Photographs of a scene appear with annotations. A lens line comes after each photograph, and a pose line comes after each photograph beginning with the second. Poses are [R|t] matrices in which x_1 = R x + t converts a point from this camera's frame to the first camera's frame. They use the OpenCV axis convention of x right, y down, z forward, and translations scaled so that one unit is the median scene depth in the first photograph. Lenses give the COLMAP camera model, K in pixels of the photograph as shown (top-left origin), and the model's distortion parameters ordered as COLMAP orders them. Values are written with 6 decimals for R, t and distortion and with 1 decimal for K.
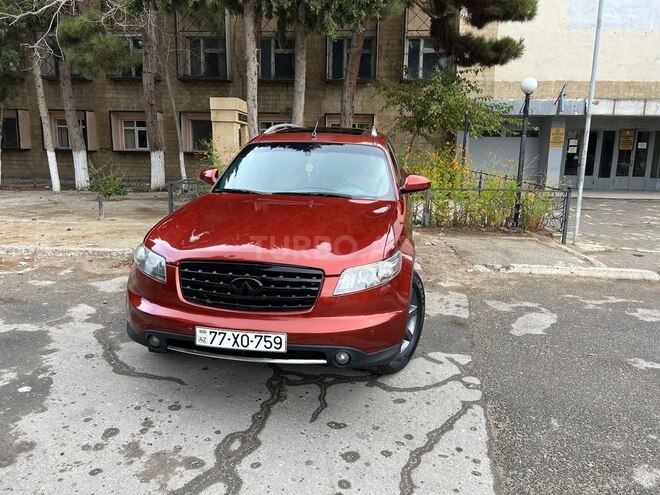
lens RADIAL K [[497.7, 0, 327.5], [0, 497.7, 242.5], [0, 0, 1]] dist [0.049497, -0.048854]
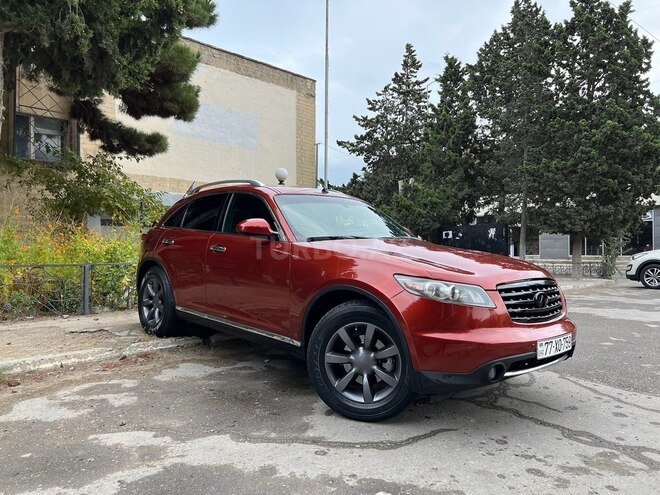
lens RADIAL K [[497.7, 0, 327.5], [0, 497.7, 246.4], [0, 0, 1]] dist [0.049497, -0.048854]
pose [[0.618927, -0.008714, 0.785400, -0.868729], [0.155955, 0.981393, -0.112010, 0.013540], [-0.769810, 0.191813, 0.608769, 0.416658]]
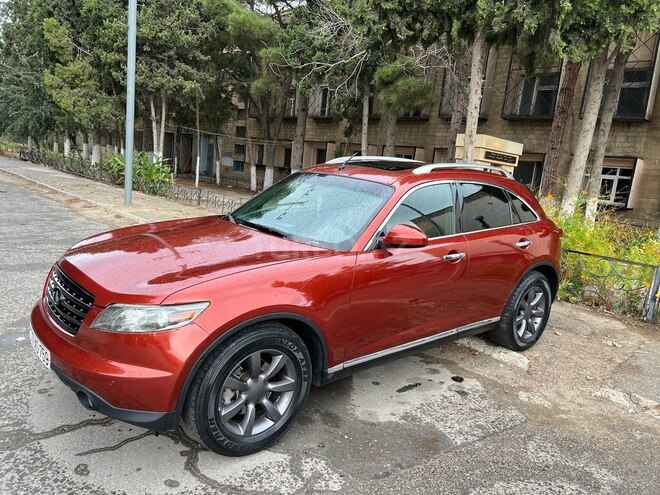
lens RADIAL K [[497.7, 0, 331.6], [0, 497.7, 251.3], [0, 0, 1]] dist [0.049497, -0.048854]
pose [[0.747505, 0.172021, -0.641595, 0.572272], [-0.211459, 0.977262, 0.015653, -0.085050], [0.629699, 0.123970, 0.766883, 0.353471]]
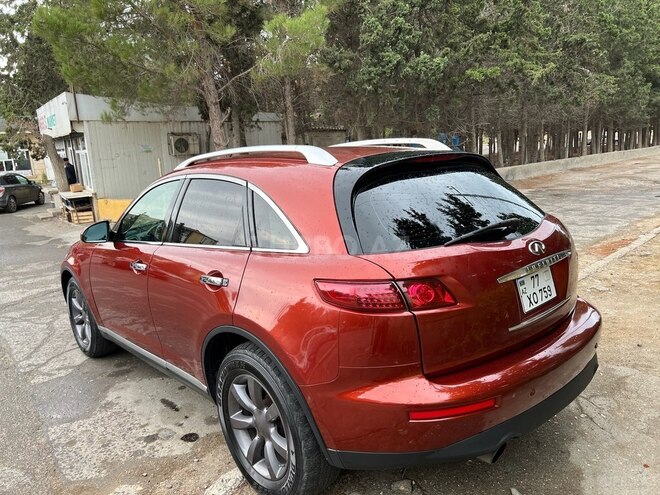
lens RADIAL K [[497.7, 0, 328.2], [0, 497.7, 249.5], [0, 0, 1]] dist [0.049497, -0.048854]
pose [[-0.635067, 0.173204, -0.752788, 0.553657], [-0.108807, 0.944763, 0.309166, -0.380365], [0.764755, 0.278250, -0.581142, 1.745021]]
